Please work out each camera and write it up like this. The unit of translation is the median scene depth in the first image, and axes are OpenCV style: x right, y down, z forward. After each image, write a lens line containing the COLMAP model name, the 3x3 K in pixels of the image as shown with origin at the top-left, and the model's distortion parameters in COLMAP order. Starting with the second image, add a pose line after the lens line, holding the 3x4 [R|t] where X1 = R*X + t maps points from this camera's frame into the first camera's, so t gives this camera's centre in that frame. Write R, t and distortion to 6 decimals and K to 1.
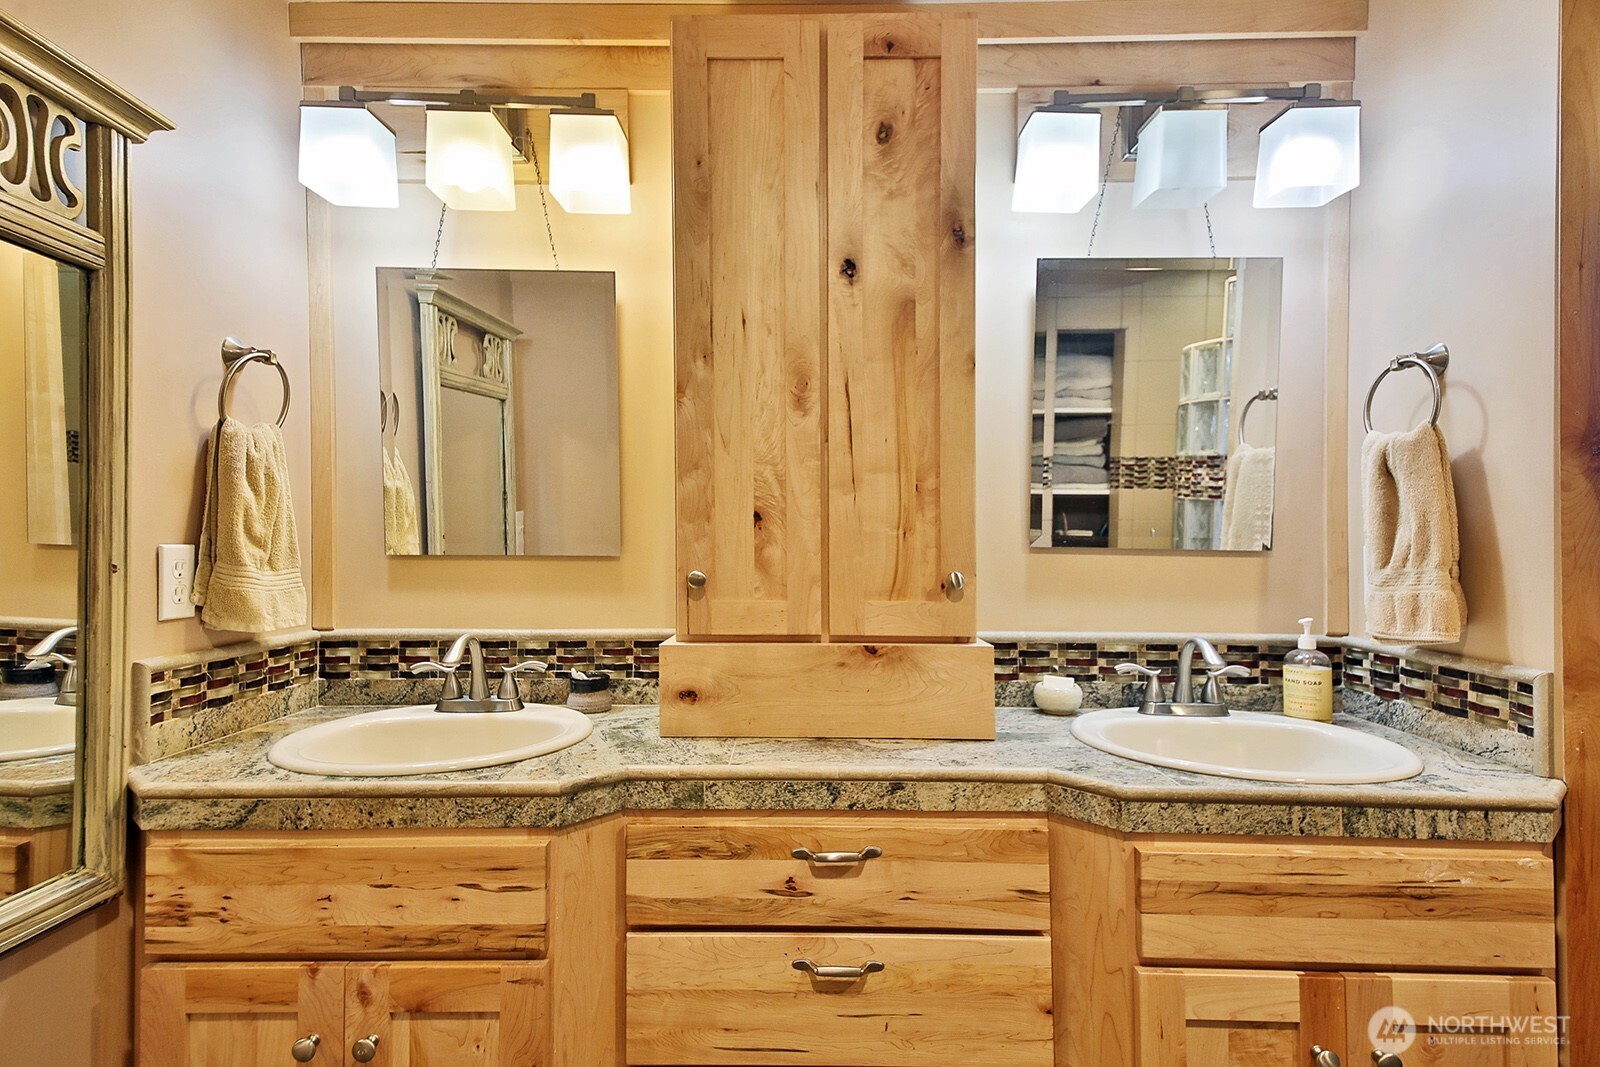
lens RADIAL K [[850.8, 0, 800.0], [0, 850.8, 535.6], [0, 0, 1]] dist [0.054231, -0.015631]
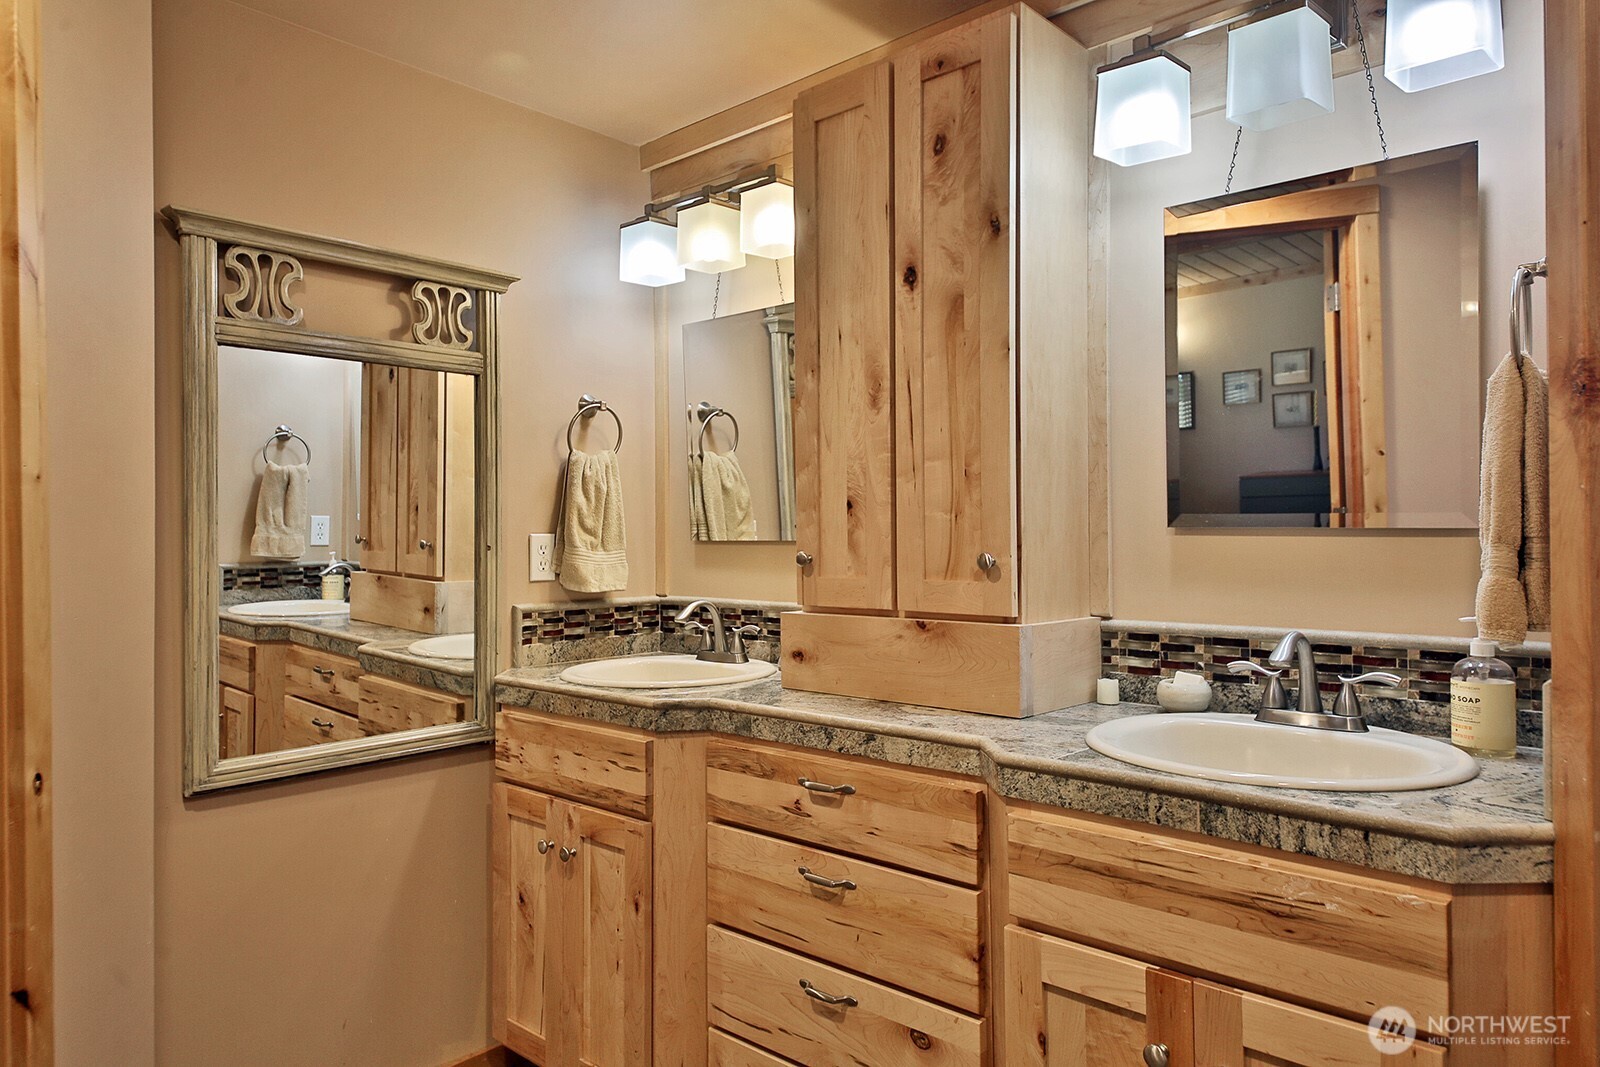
lens RADIAL K [[1047.1, 0, 803.2], [0, 1047.1, 519.8], [0, 0, 1]] dist [0.030518, 0.003683]
pose [[0.746382, -0.019581, -0.665230, 0.917943], [0.015213, 0.999808, -0.012361, 0.016217], [0.665344, -0.000895, 0.746536, -0.104257]]
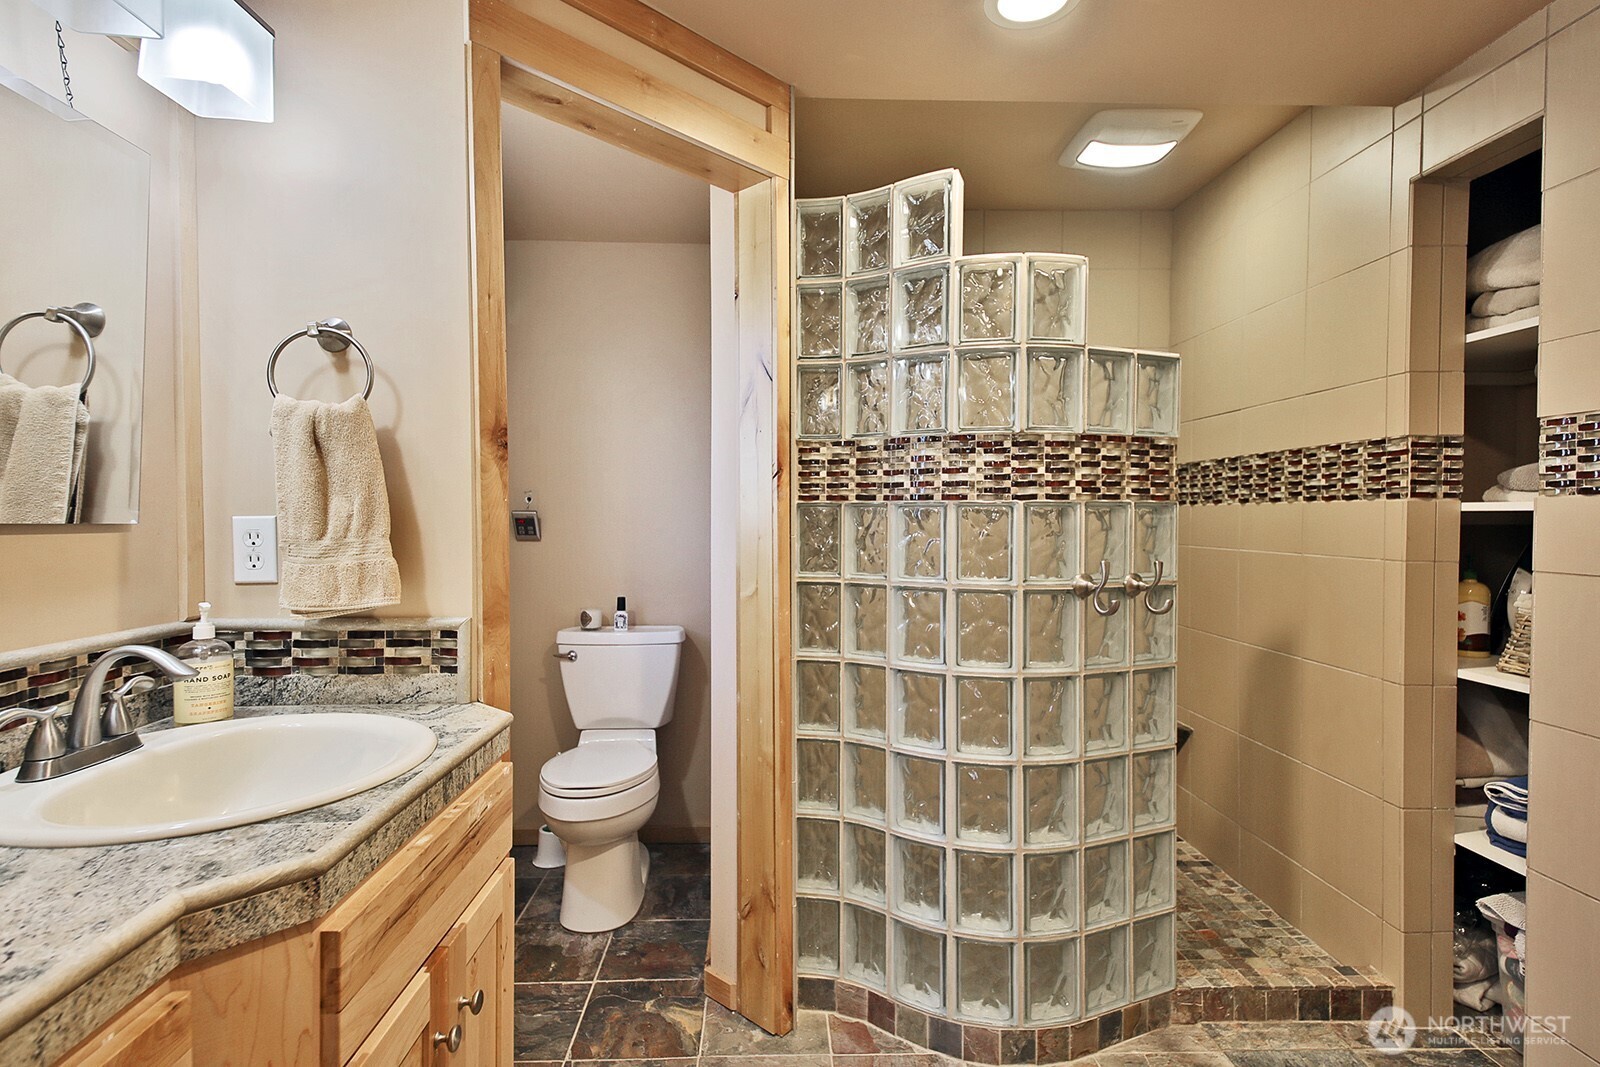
lens RADIAL K [[794.5, 0, 803.7], [0, 794.5, 516.9], [0, 0, 1]] dist [0.003767, -0.000844]
pose [[-0.055645, -0.010476, 0.998396, -0.267888], [-0.008407, 0.999914, 0.010024, -0.001238], [-0.998415, -0.007836, -0.055728, 0.553582]]
